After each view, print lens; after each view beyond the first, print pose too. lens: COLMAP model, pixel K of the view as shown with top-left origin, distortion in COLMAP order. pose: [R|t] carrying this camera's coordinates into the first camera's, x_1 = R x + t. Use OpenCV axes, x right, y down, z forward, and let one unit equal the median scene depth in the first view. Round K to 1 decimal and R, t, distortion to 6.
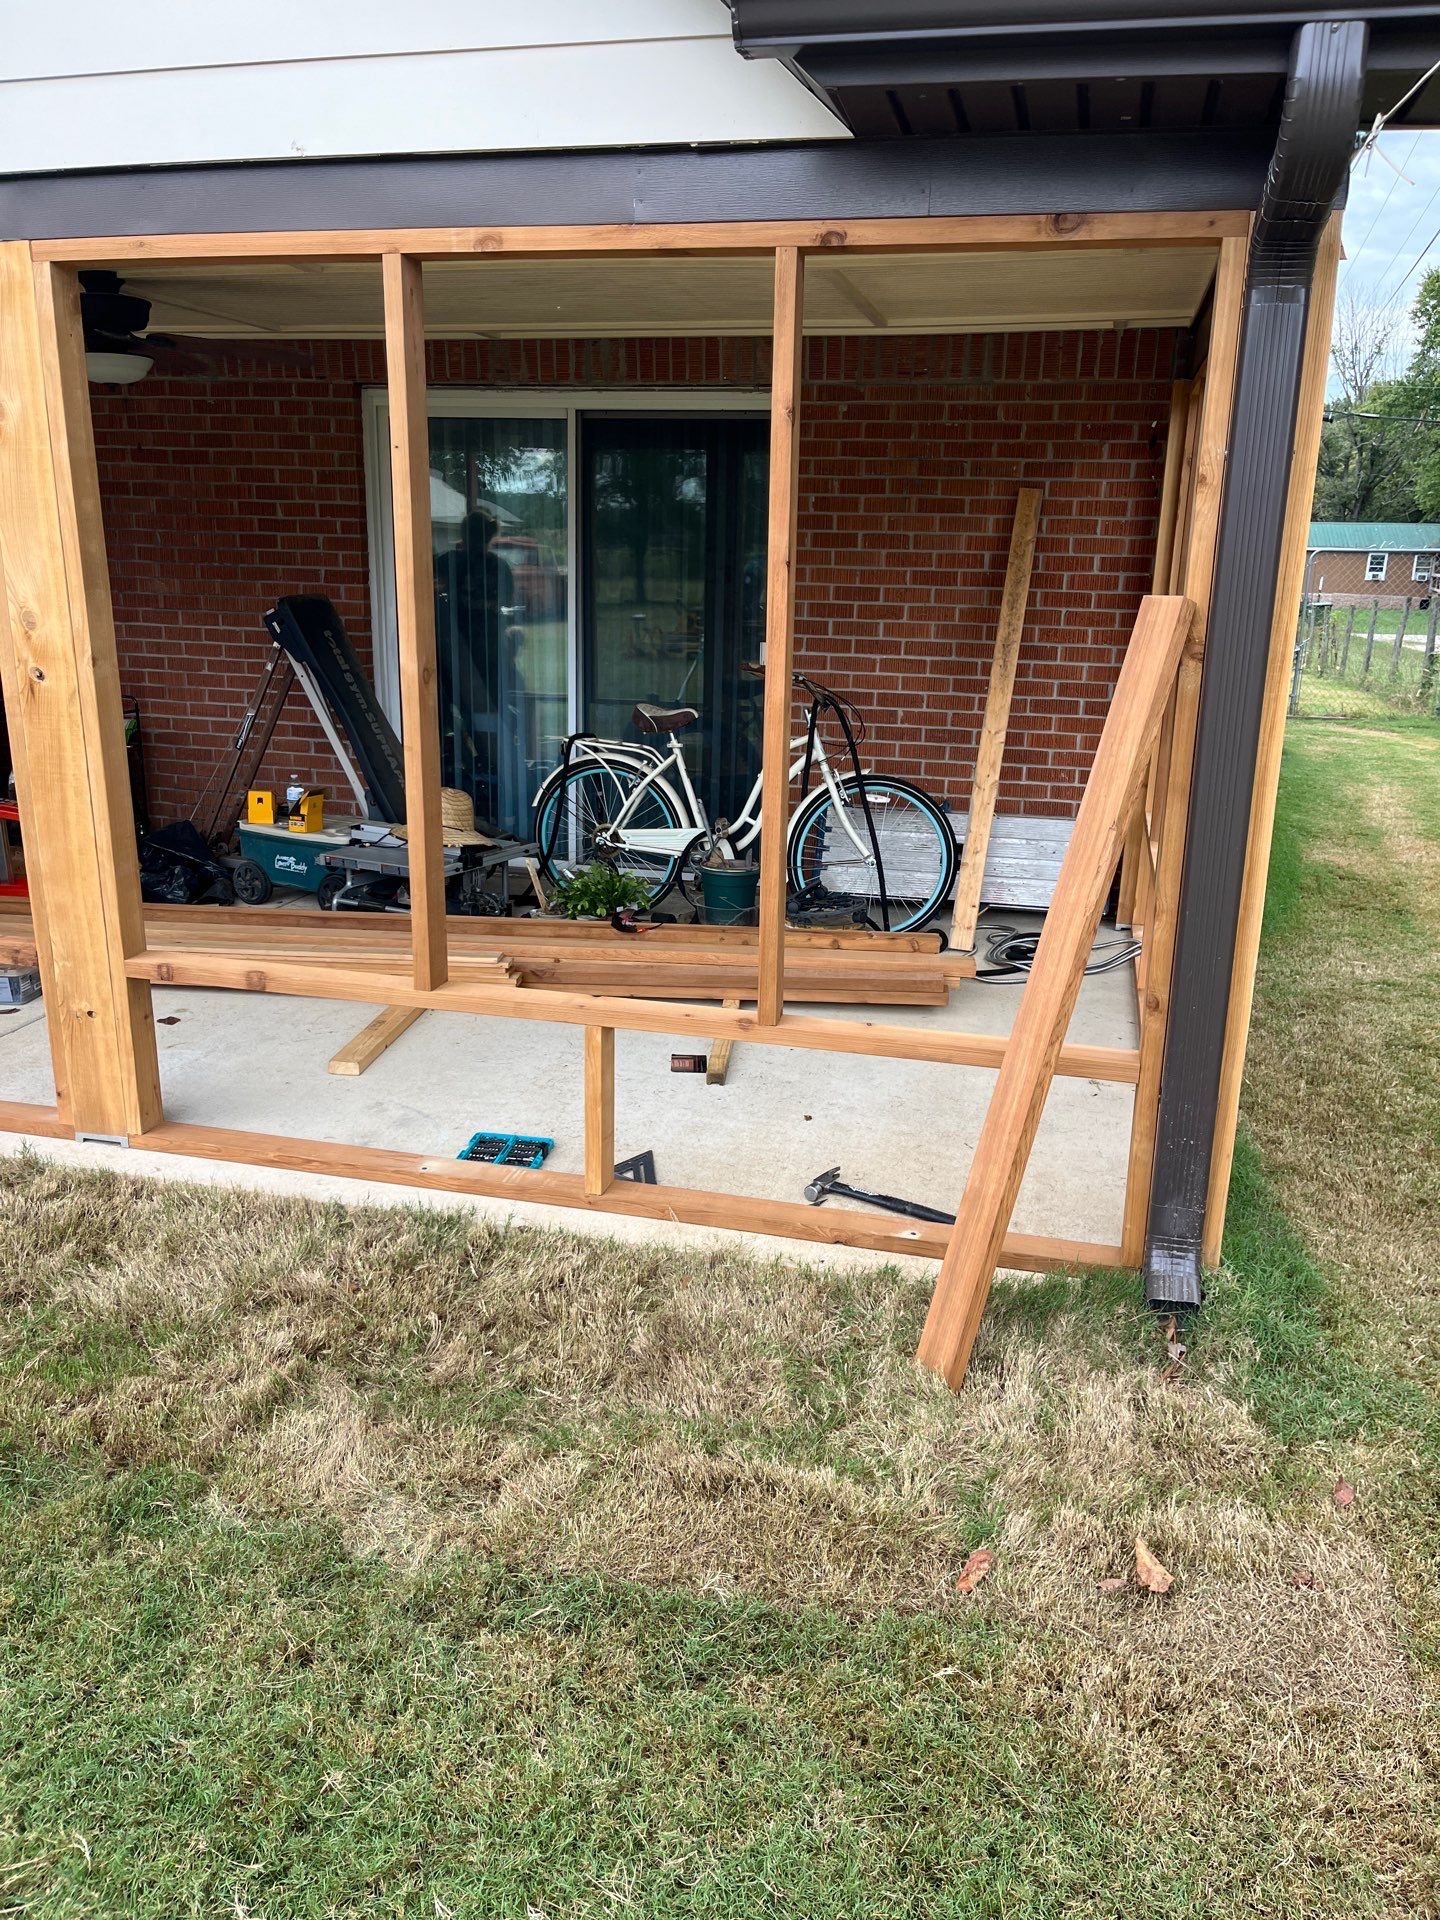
lens RADIAL K [[1442.2, 0, 720.0], [0, 1442.2, 960.0], [0, 0, 1]] dist [0.055245, -0.081532]
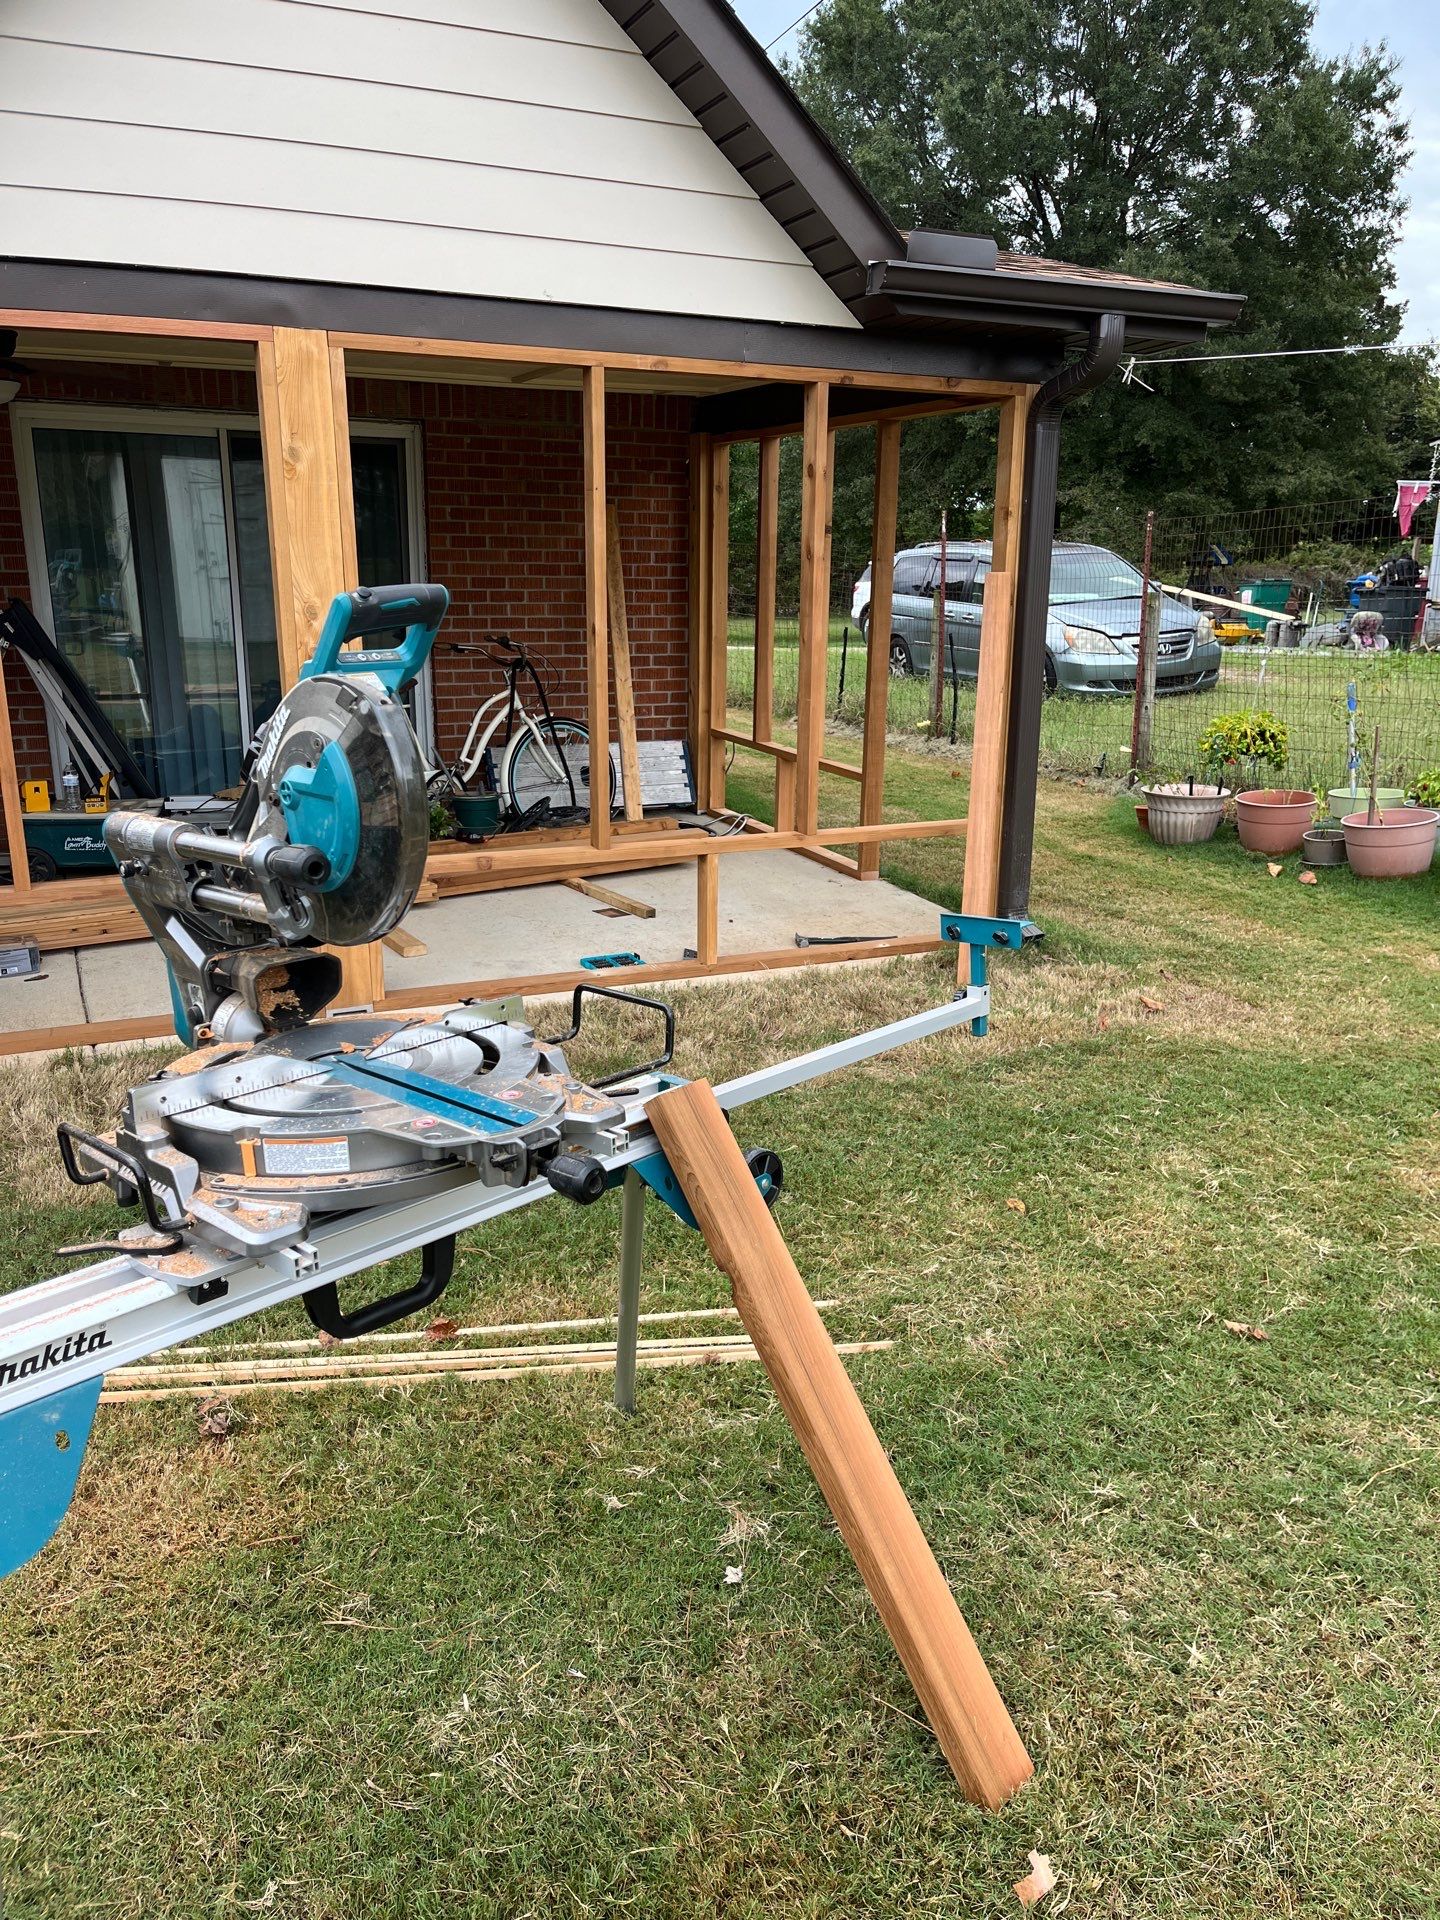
lens RADIAL K [[1453.7, 0, 712.4], [0, 1453.7, 966.4], [0, 0, 1]] dist [0.064137, -0.071535]
pose [[0.781055, -0.182930, 0.597068, -0.612630], [0.178497, 0.981639, 0.067255, 0.034496], [-0.598409, 0.054044, 0.799366, -0.157936]]
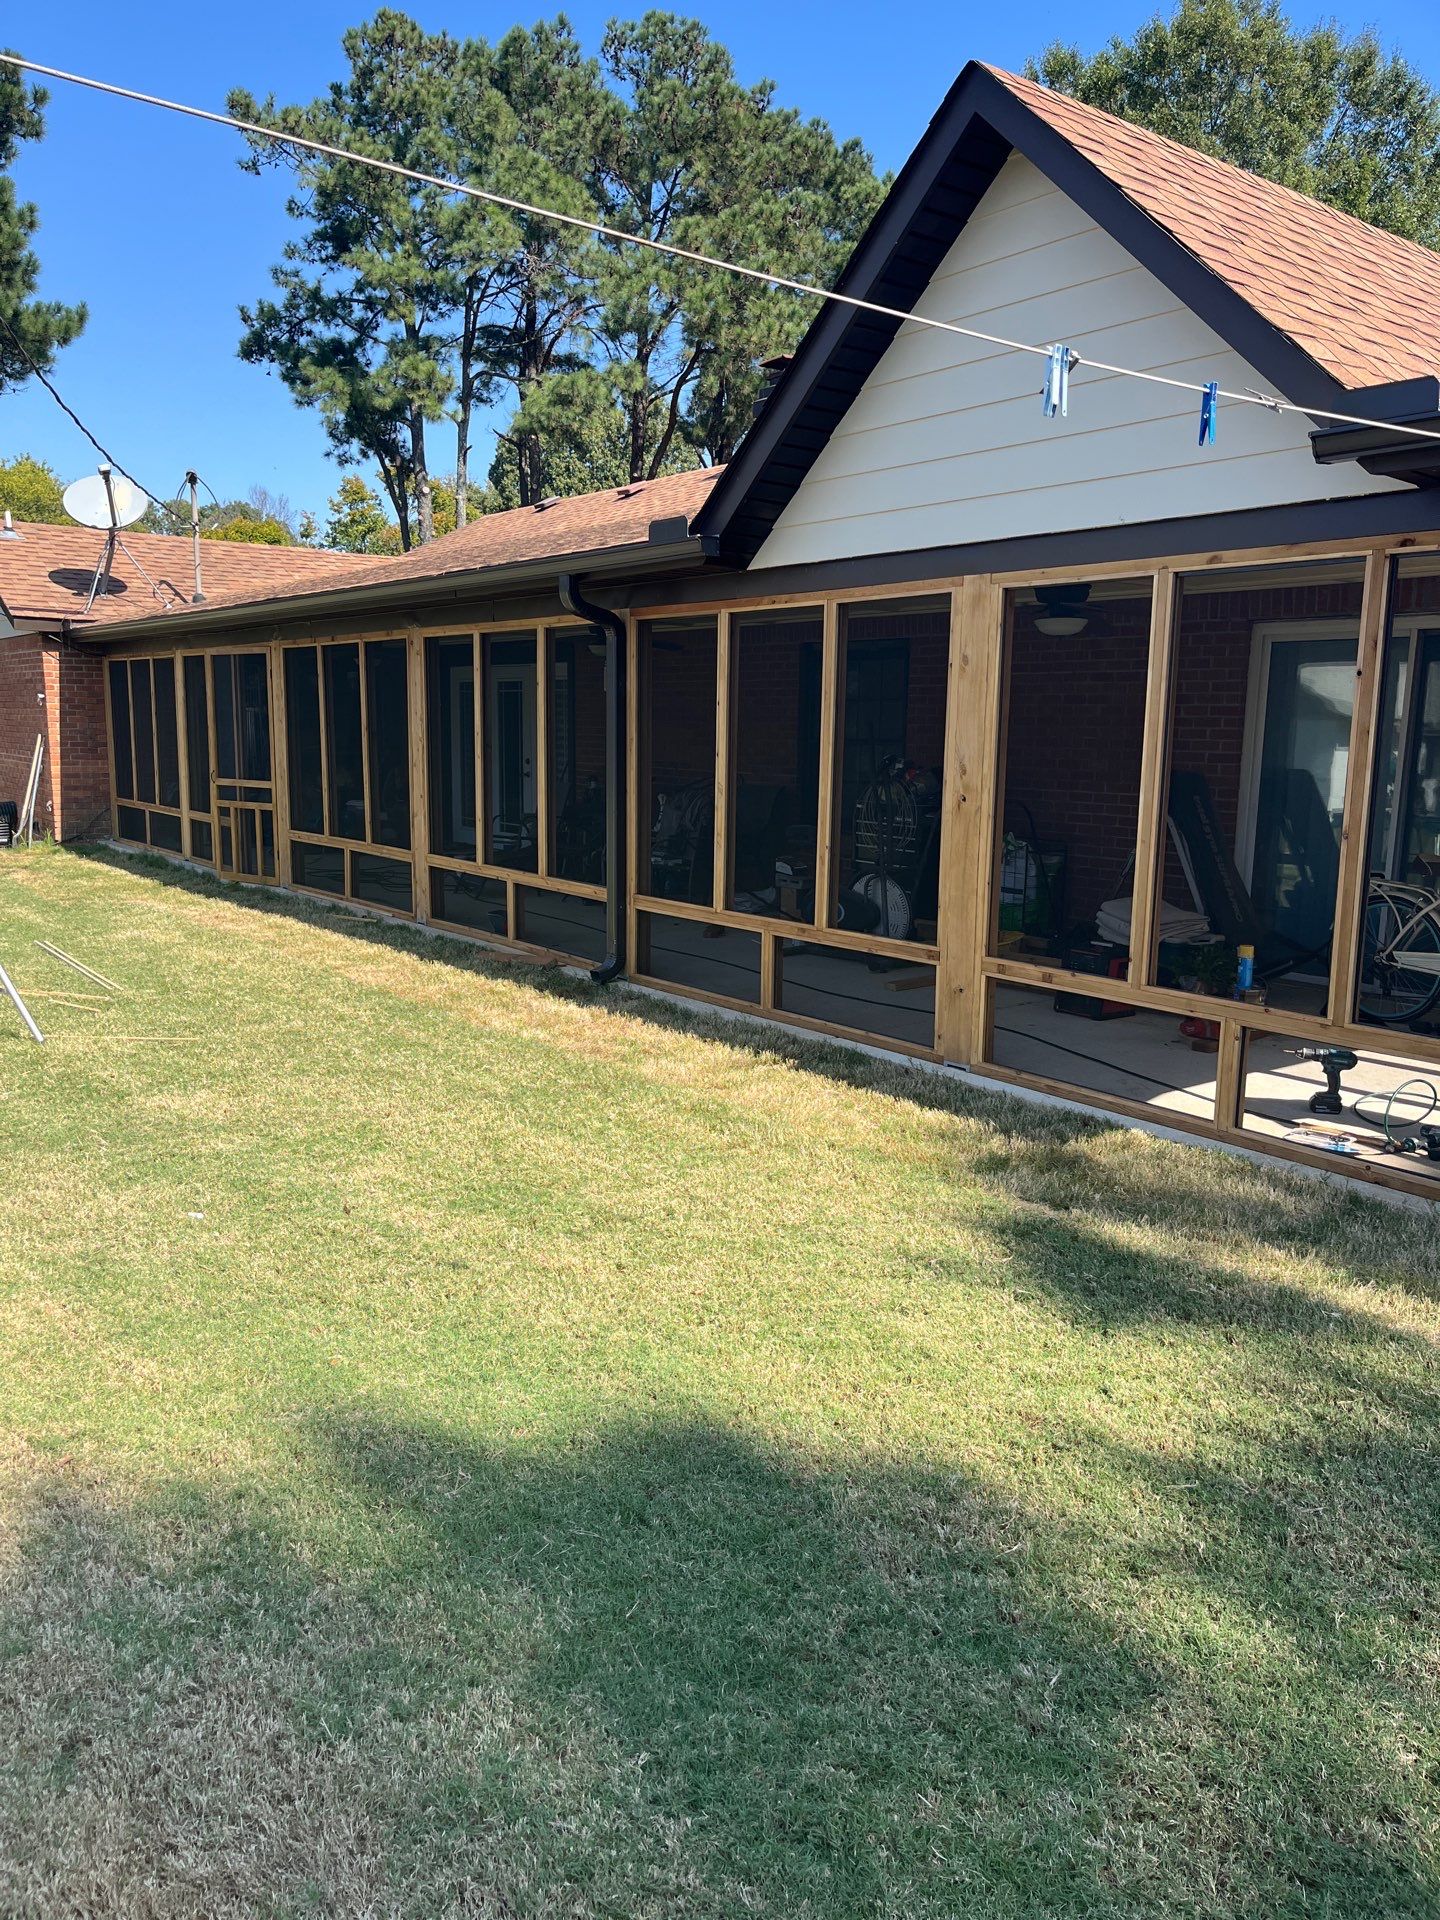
lens RADIAL K [[1450.5, 0, 723.1], [0, 1450.5, 969.2], [0, 0, 1]] dist [0.079353, -0.110187]
pose [[0.778971, 0.093588, -0.620036, 0.267495], [-0.173386, 0.982395, -0.069548, 0.114282], [0.602612, 0.161681, 0.781484, -0.342504]]
